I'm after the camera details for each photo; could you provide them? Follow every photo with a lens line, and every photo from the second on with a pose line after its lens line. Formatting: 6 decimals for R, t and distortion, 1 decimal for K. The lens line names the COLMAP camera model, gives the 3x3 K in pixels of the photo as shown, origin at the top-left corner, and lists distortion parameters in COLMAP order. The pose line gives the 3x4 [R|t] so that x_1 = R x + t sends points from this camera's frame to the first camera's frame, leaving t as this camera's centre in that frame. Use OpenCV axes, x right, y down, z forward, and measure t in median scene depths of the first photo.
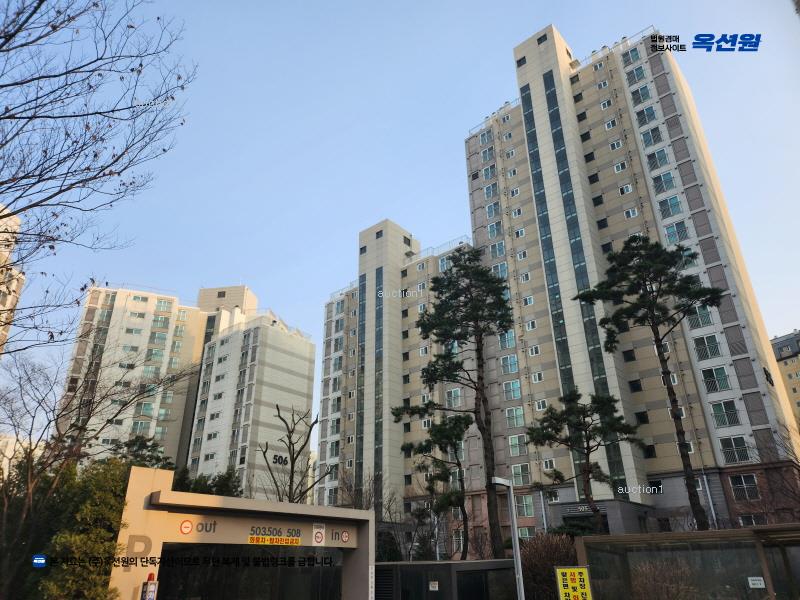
lens RADIAL K [[558.8, 0, 396.2], [0, 558.8, 313.6], [0, 0, 1]] dist [0.048501, -0.048730]
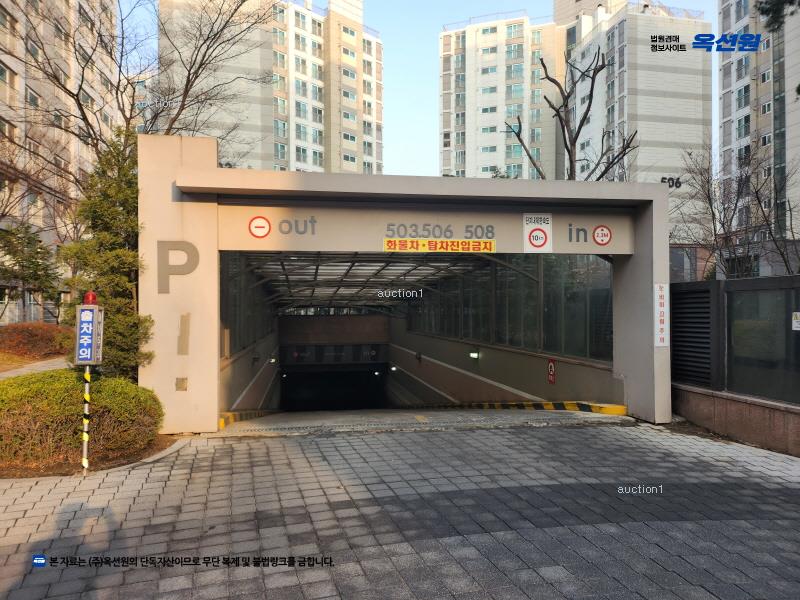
lens RADIAL K [[558.8, 0, 396.2], [0, 558.8, 313.6], [0, 0, 1]] dist [0.048501, -0.048730]
pose [[0.766675, 0.007948, -0.641987, 0.020393], [0.269038, 0.903922, 0.332482, 0.048409], [0.582949, -0.427624, 0.690876, 0.101153]]
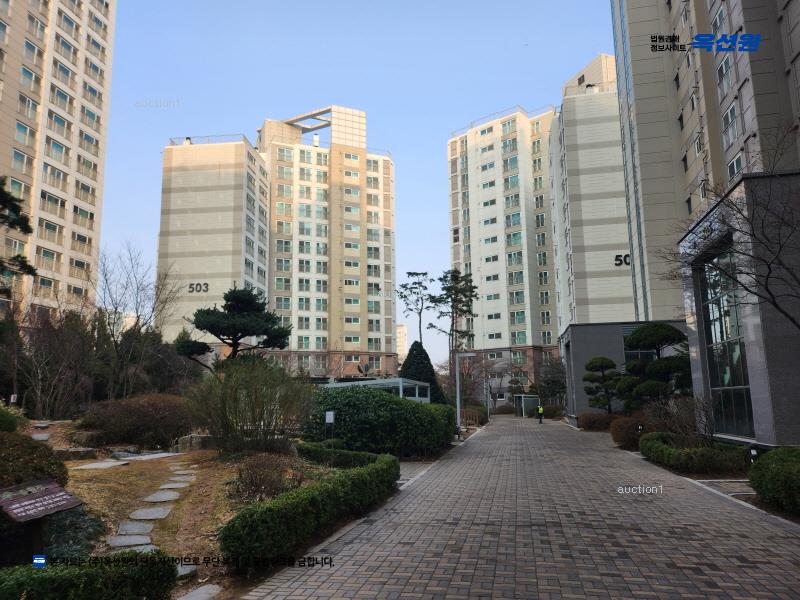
lens RADIAL K [[558.8, 0, 396.2], [0, 558.8, 313.6], [0, 0, 1]] dist [0.048501, -0.048730]
pose [[0.473468, -0.135080, -0.870392, 0.288076], [0.381423, 0.922157, 0.064369, 0.155709], [0.793943, -0.362464, 0.488134, 0.345029]]
